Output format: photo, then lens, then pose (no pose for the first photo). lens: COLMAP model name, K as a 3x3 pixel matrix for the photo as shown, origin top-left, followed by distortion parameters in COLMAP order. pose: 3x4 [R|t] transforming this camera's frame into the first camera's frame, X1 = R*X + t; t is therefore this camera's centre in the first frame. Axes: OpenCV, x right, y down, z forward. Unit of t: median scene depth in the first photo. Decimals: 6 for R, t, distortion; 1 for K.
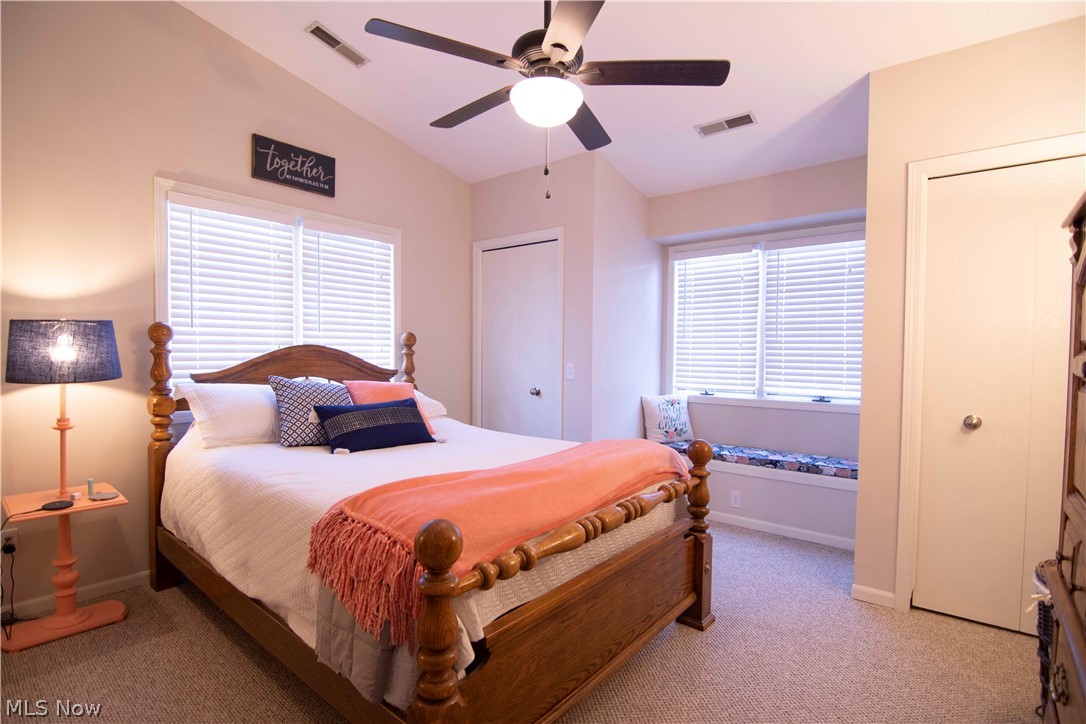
lens RADIAL K [[525.5, 0, 544.0], [0, 525.5, 359.8], [0, 0, 1]] dist [-0.005742, -0.010427]
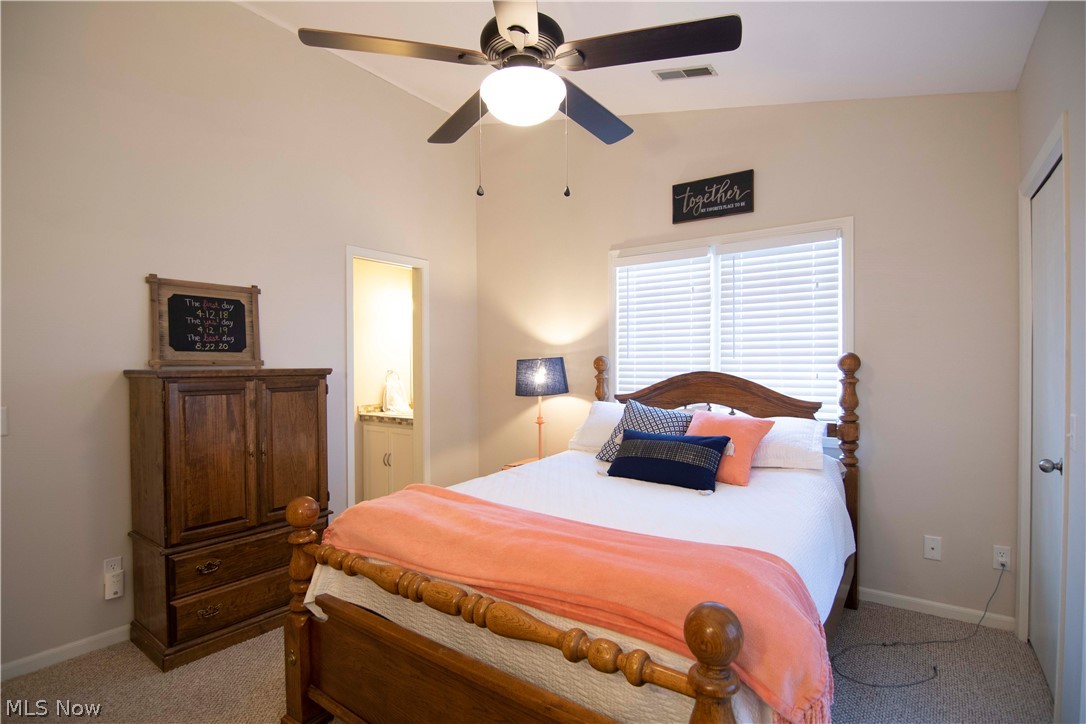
lens RADIAL K [[525.5, 0, 544.2], [0, 525.5, 365.5], [0, 0, 1]] dist [-0.005742, -0.010427]
pose [[0.071023, -0.007326, -0.997448, 0.530814], [-0.011116, 0.999905, -0.008135, -0.028030], [0.997413, 0.011666, 0.070935, 0.611659]]
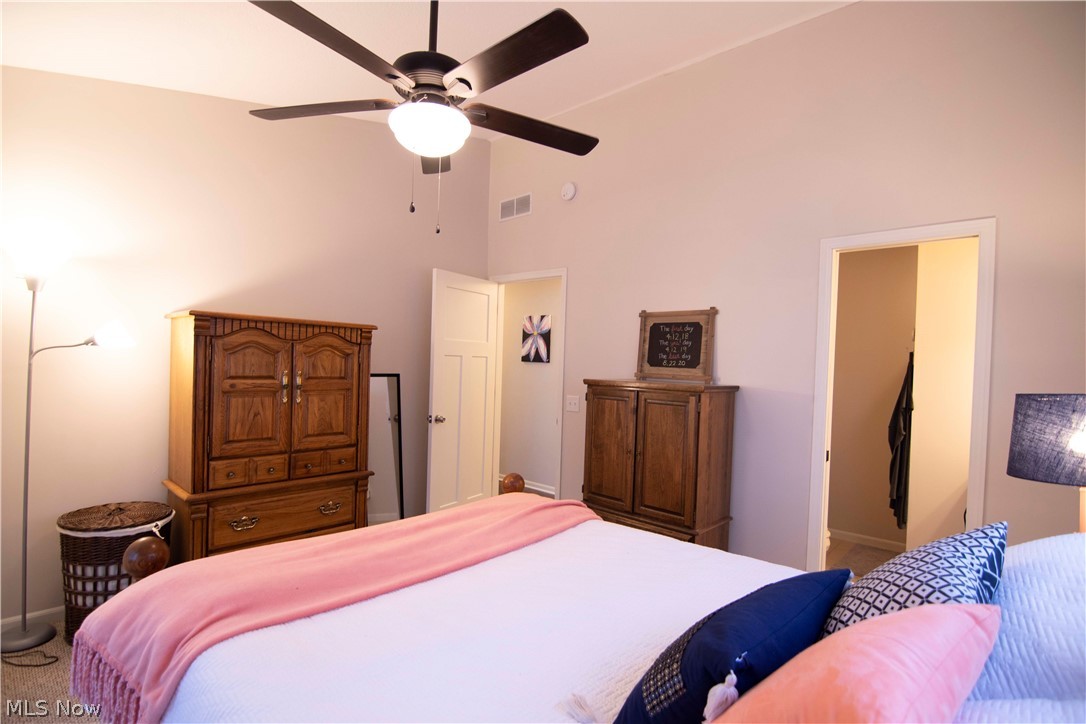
lens RADIAL K [[525.5, 0, 542.9], [0, 525.5, 368.7], [0, 0, 1]] dist [-0.005742, -0.010427]
pose [[-0.998018, -0.046013, 0.042925, -0.177177], [-0.044792, 0.998576, 0.028994, -0.069637], [-0.044198, 0.027014, -0.998657, 1.205131]]
